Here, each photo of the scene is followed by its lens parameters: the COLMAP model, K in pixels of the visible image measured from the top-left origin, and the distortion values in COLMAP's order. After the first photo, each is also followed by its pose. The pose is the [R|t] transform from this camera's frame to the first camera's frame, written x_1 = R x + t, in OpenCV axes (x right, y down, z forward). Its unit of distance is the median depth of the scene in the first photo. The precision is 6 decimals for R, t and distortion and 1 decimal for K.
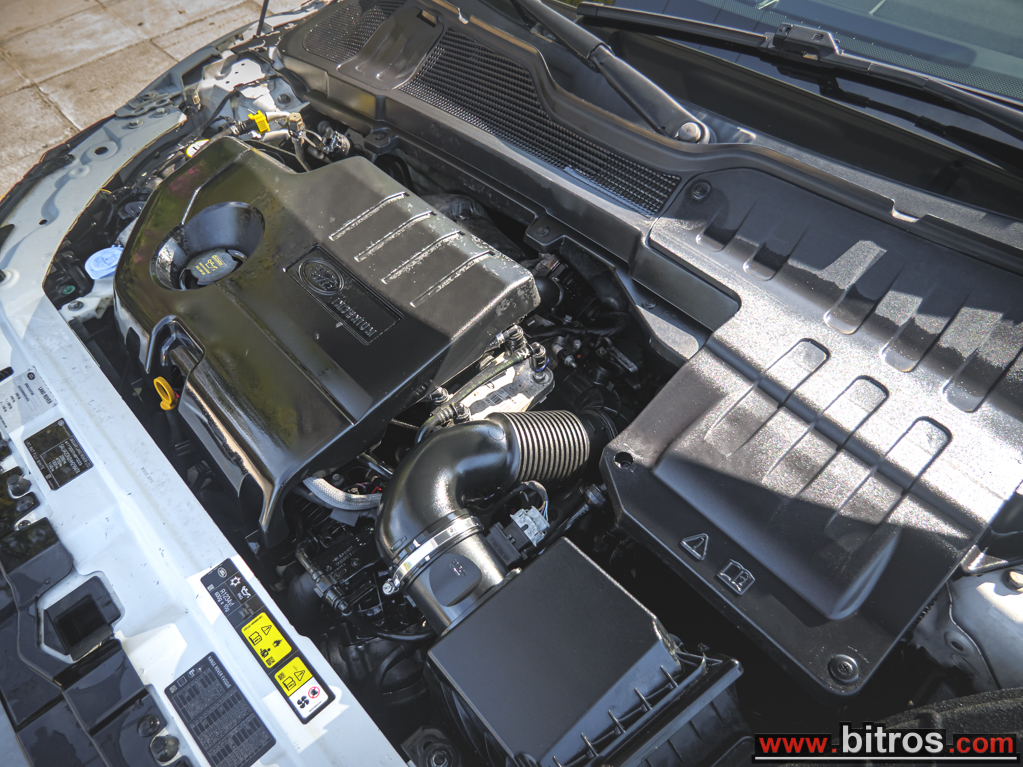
lens RADIAL K [[746.1, 0, 514.2], [0, 746.1, 386.3], [0, 0, 1]] dist [-0.054412, 0.029793]
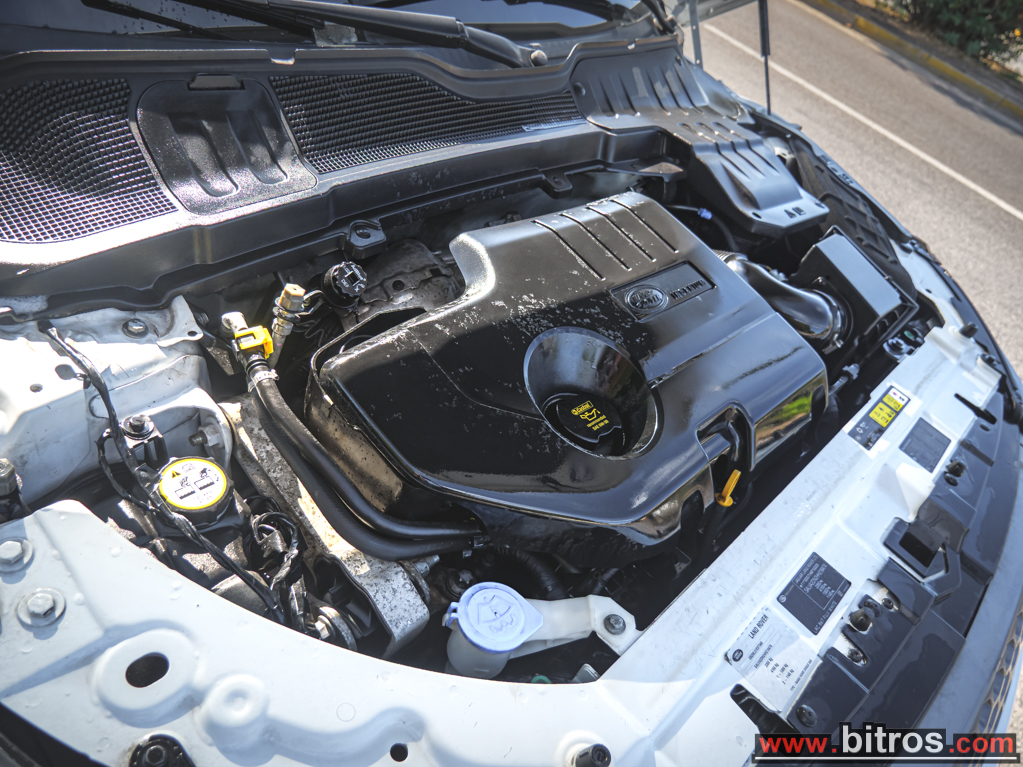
lens RADIAL K [[746.1, 0, 514.2], [0, 746.1, 381.8], [0, 0, 1]] dist [-0.054412, 0.029793]
pose [[-0.070461, -0.645190, 0.760766, -1.248983], [0.530672, 0.621537, 0.576263, -0.868014], [-0.844644, 0.444321, 0.298590, 1.044426]]
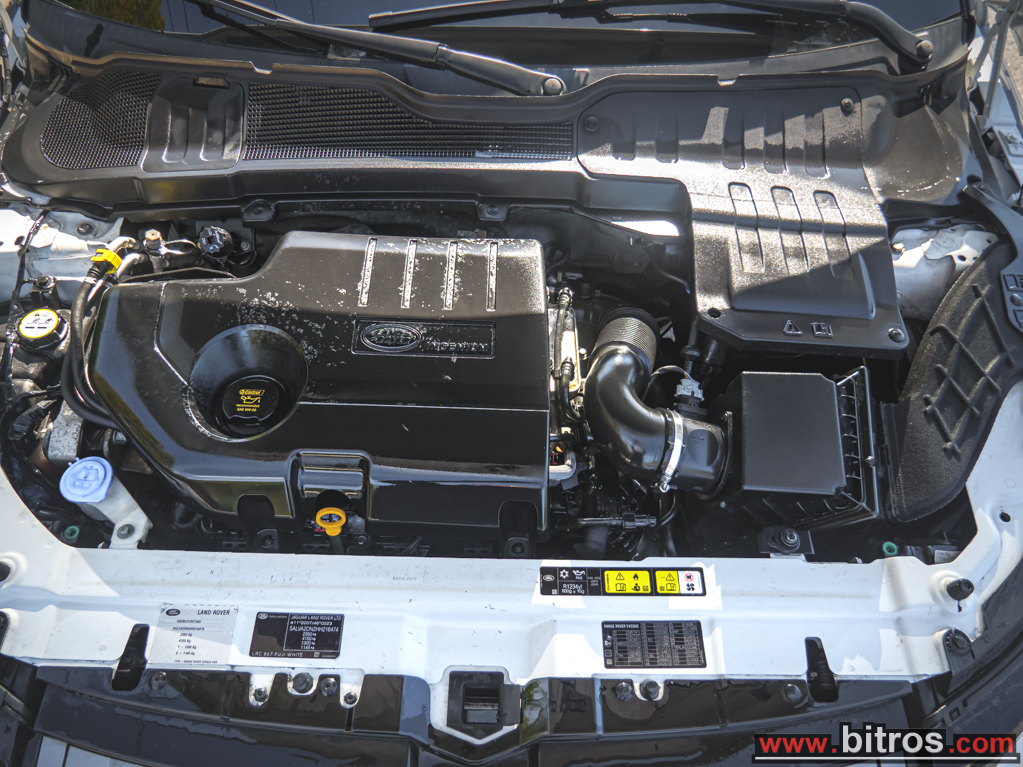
lens RADIAL K [[746.1, 0, 508.8], [0, 746.1, 379.1], [0, 0, 1]] dist [-0.054412, 0.029793]
pose [[0.685552, -0.557207, 0.468549, -0.785838], [0.515749, 0.825949, 0.227620, -0.295248], [-0.513829, 0.085608, 0.853611, 0.005110]]
